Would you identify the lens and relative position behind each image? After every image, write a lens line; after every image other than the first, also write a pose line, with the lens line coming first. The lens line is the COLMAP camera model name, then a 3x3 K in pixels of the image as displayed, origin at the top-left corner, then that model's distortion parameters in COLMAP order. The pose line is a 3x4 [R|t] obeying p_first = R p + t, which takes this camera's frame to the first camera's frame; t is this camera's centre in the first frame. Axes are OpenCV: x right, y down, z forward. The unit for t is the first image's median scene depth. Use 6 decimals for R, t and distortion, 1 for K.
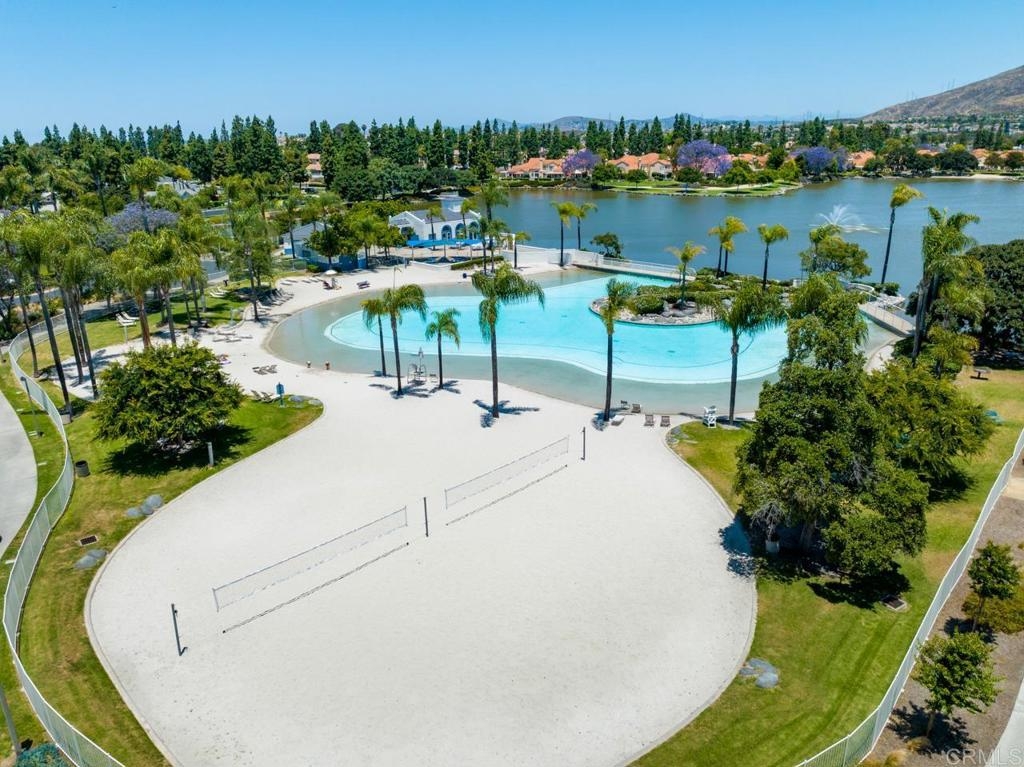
lens RADIAL K [[726.8, 0, 516.0], [0, 726.8, 368.9], [0, 0, 1]] dist [-0.032845, -0.002696]
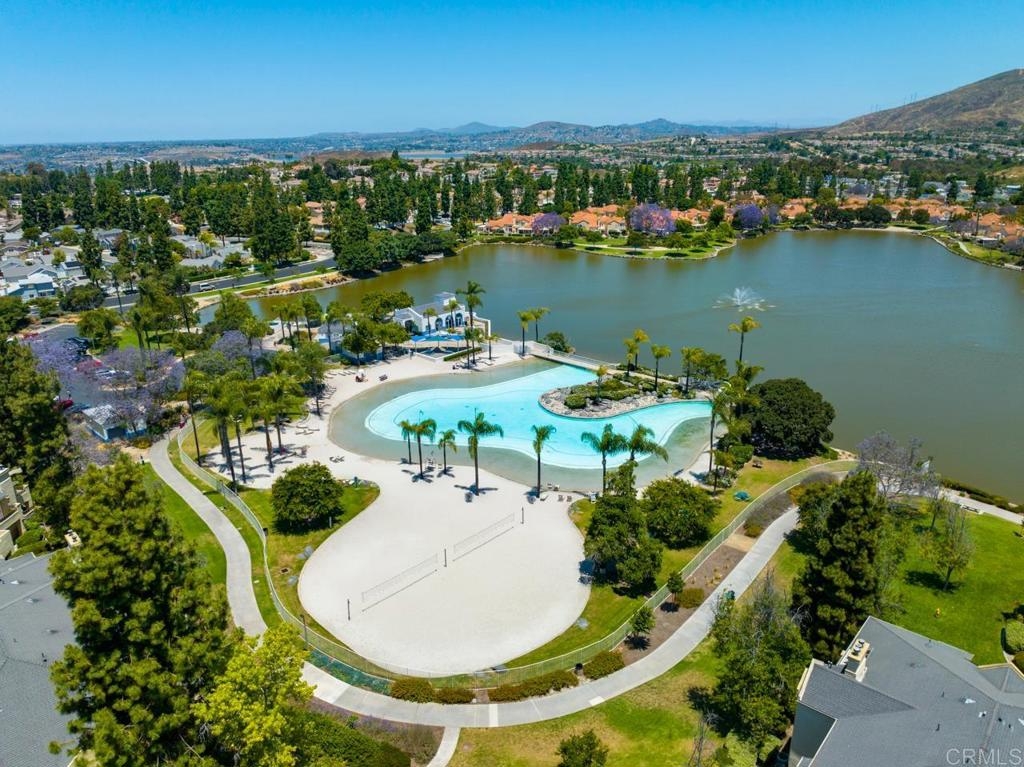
lens RADIAL K [[707.4, 0, 512.0], [0, 707.4, 383.5], [0, 0, 1]] dist [-0.030648, -0.001889]
pose [[0.999691, -0.003745, 0.024590, 0.004036], [0.003339, 0.999858, 0.016524, -0.057934], [-0.024648, -0.016437, 0.999561, -0.181937]]
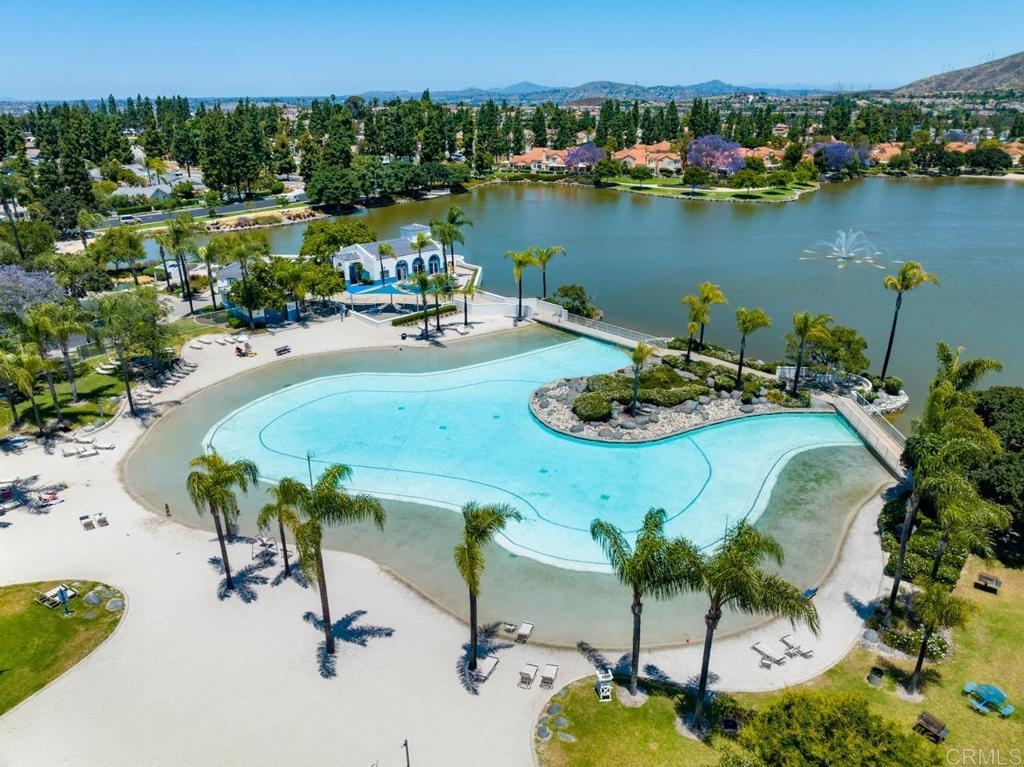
lens RADIAL K [[714.8, 0, 516.5], [0, 714.8, 386.0], [0, 0, 1]] dist [-0.044773, 0.019559]
pose [[0.999316, 0.026970, -0.025290, 0.042968], [-0.025126, 0.997191, 0.070564, -0.064481], [0.027122, -0.069881, 0.997187, 0.068634]]
